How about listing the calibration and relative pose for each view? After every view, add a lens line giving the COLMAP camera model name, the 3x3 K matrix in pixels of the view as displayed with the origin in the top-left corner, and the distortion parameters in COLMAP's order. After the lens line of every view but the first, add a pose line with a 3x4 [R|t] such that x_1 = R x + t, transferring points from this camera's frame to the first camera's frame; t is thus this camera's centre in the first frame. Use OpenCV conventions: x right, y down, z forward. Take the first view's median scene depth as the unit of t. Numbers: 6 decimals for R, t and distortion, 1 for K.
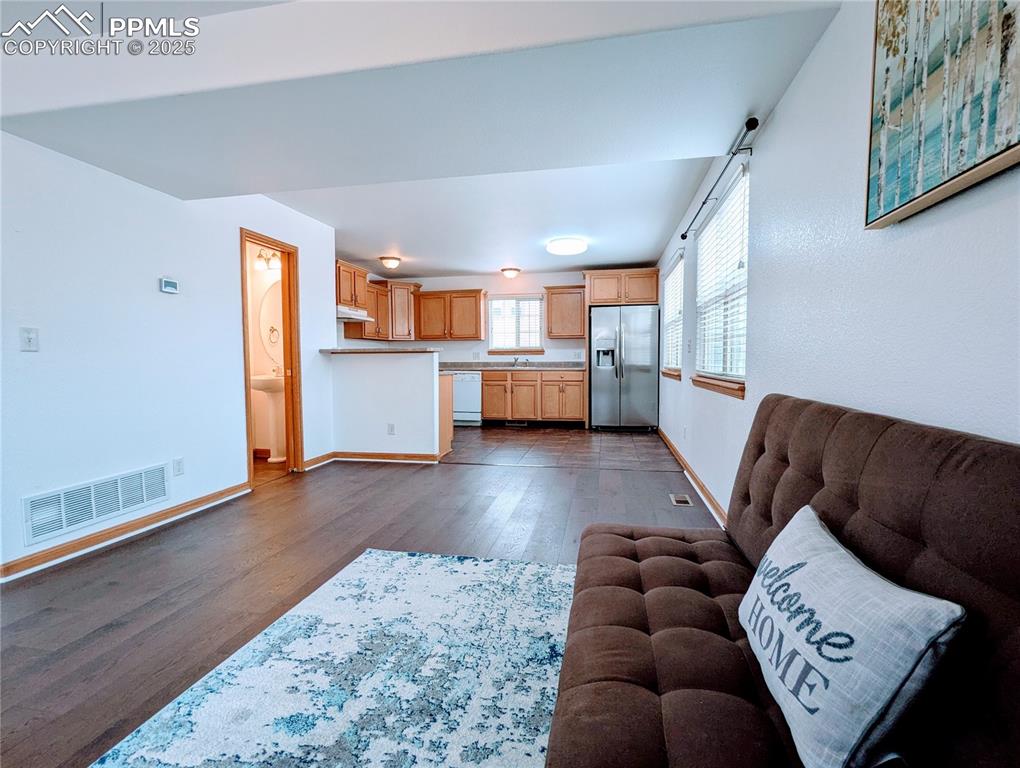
lens RADIAL K [[486.9, 0, 508.4], [0, 486.9, 385.0], [0, 0, 1]] dist [-0.000888, 0.001682]
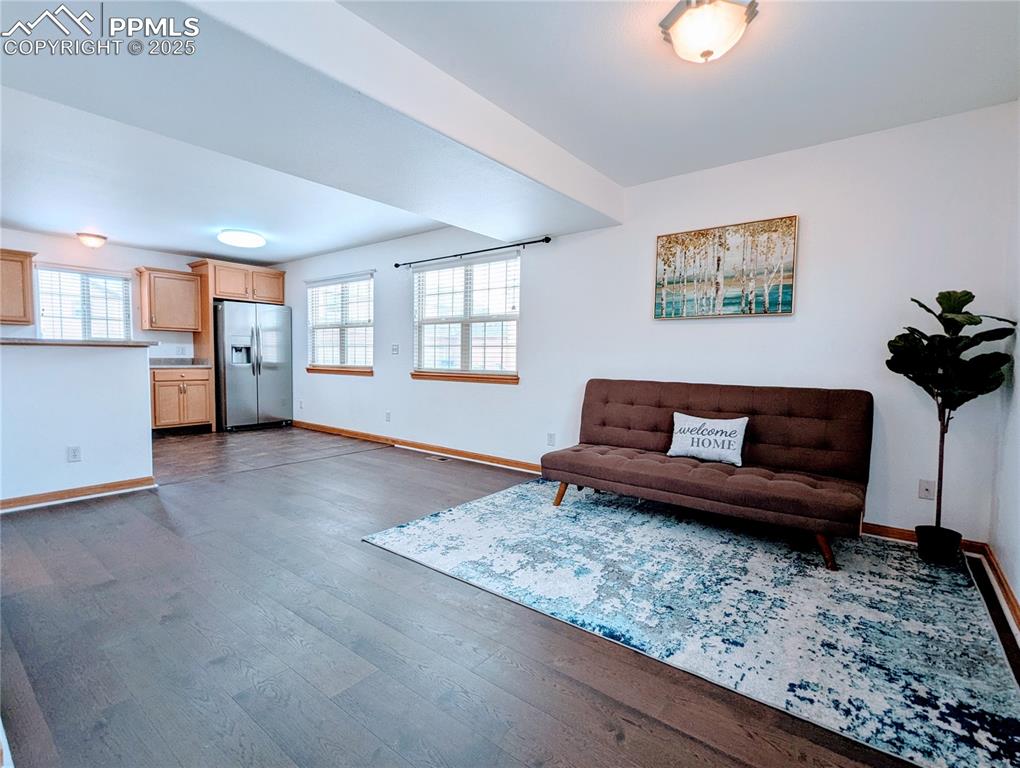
lens RADIAL K [[486.9, 0, 510.9], [0, 486.9, 386.3], [0, 0, 1]] dist [-0.000888, 0.001682]
pose [[0.448962, -0.040485, 0.892633, -0.424618], [0.029589, 0.999099, 0.030432, -0.006833], [-0.893061, 0.012749, 0.449755, 0.087962]]
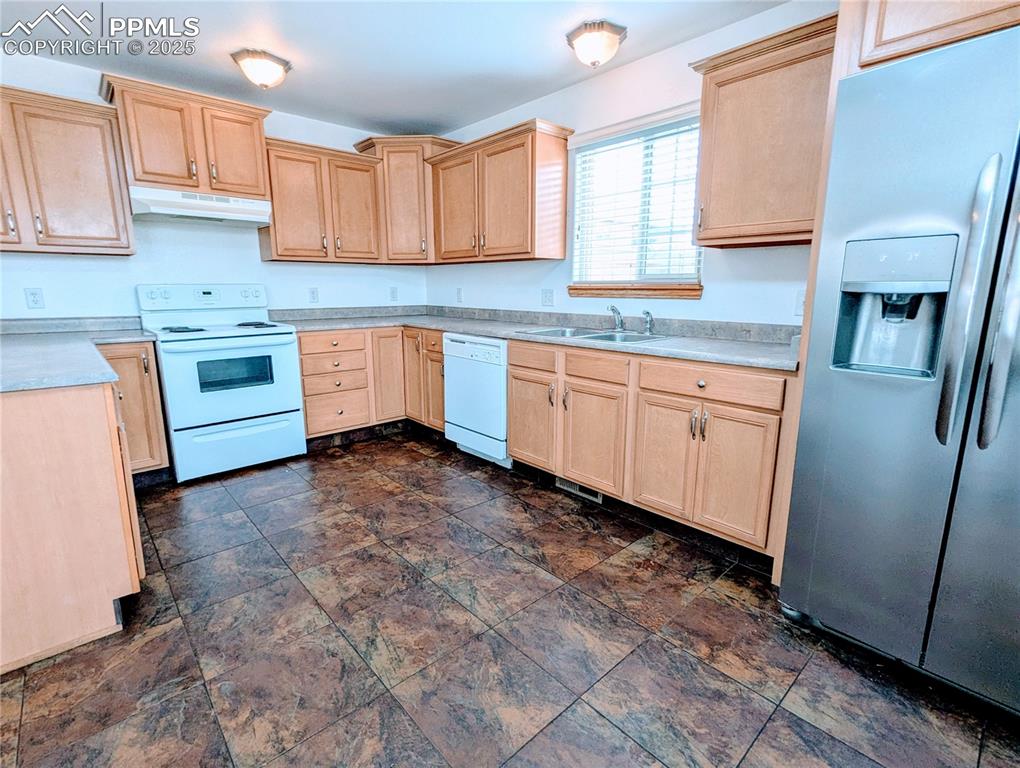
lens RADIAL K [[486.9, 0, 515.1], [0, 486.9, 387.6], [0, 0, 1]] dist [-0.000888, 0.001682]
pose [[0.812967, 0.123654, -0.569029, 0.191831], [-0.033784, 0.985563, 0.165902, -0.061153], [0.581328, -0.115649, 0.805408, 0.745048]]
